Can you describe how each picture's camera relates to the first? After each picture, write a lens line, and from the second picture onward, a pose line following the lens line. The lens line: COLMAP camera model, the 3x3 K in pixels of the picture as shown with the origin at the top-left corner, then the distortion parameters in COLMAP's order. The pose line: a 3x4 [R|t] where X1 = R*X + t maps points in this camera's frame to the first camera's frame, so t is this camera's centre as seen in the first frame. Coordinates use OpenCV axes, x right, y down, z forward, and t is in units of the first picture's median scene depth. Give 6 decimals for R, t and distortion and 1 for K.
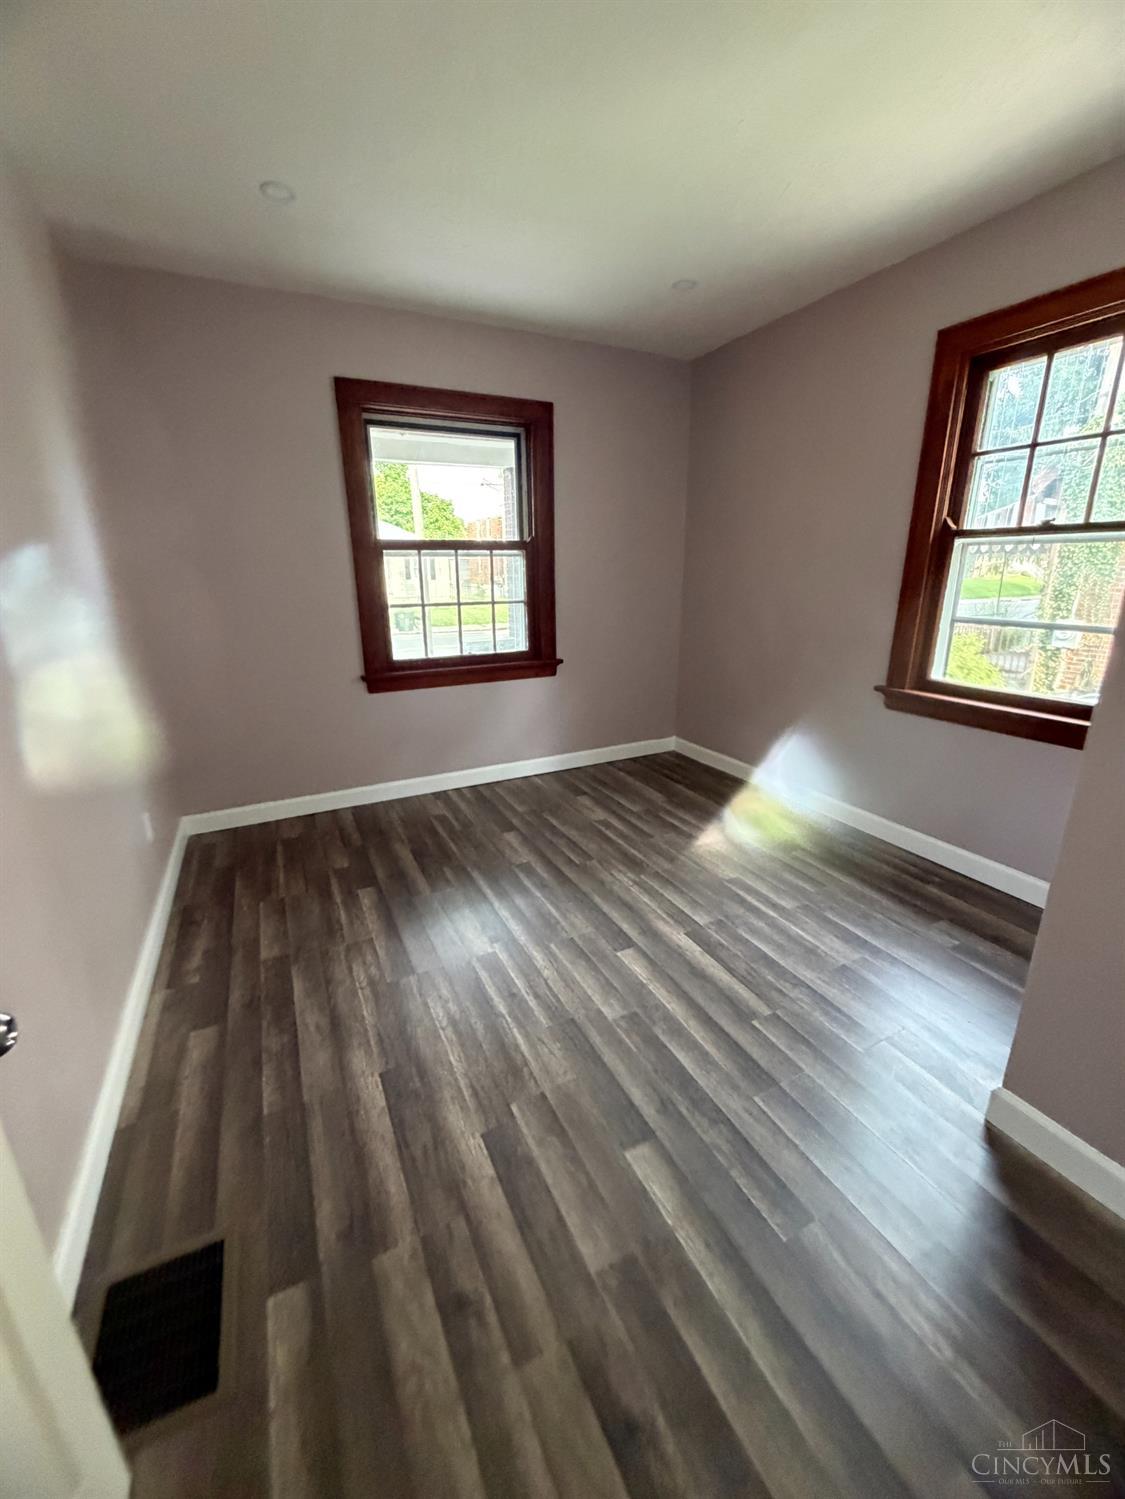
lens RADIAL K [[597.6, 0, 565.4], [0, 597.6, 743.1], [0, 0, 1]] dist [0.010749, -0.006448]
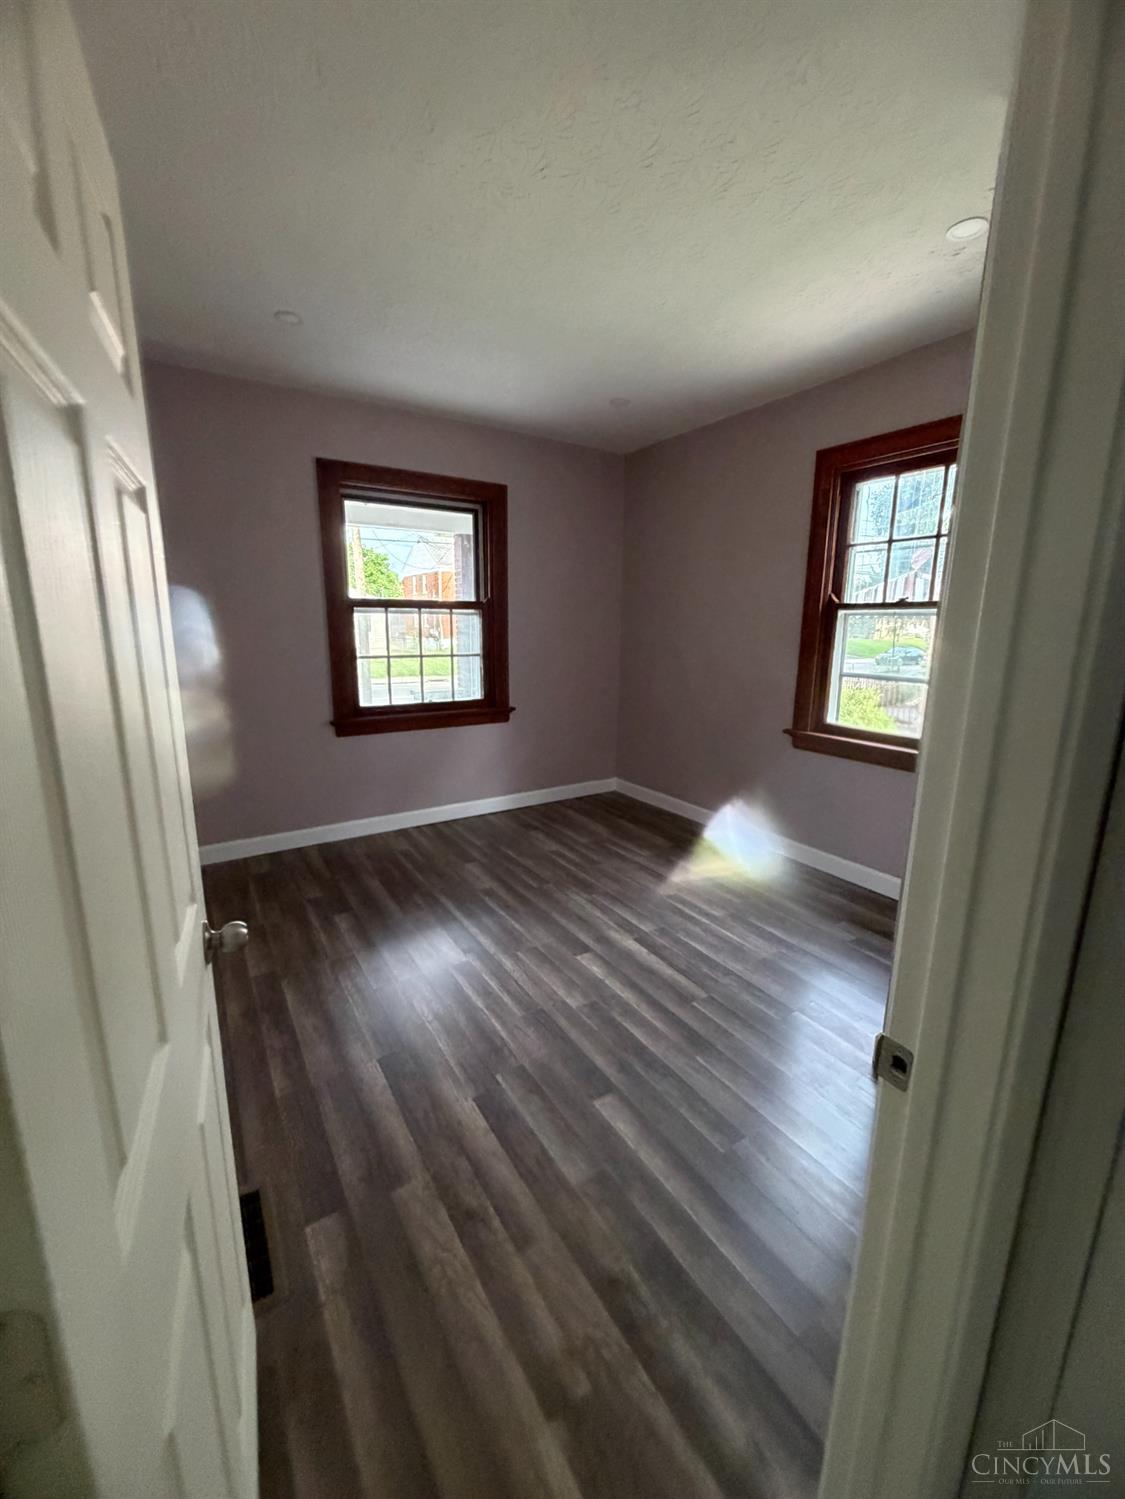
lens RADIAL K [[597.6, 0, 565.4], [0, 597.6, 743.1], [0, 0, 1]] dist [0.010749, -0.006448]
pose [[0.994048, -0.003137, 0.108902, -0.055645], [0.012619, 0.996173, -0.086486, 0.038811], [-0.108214, 0.087345, 0.990283, -0.164340]]
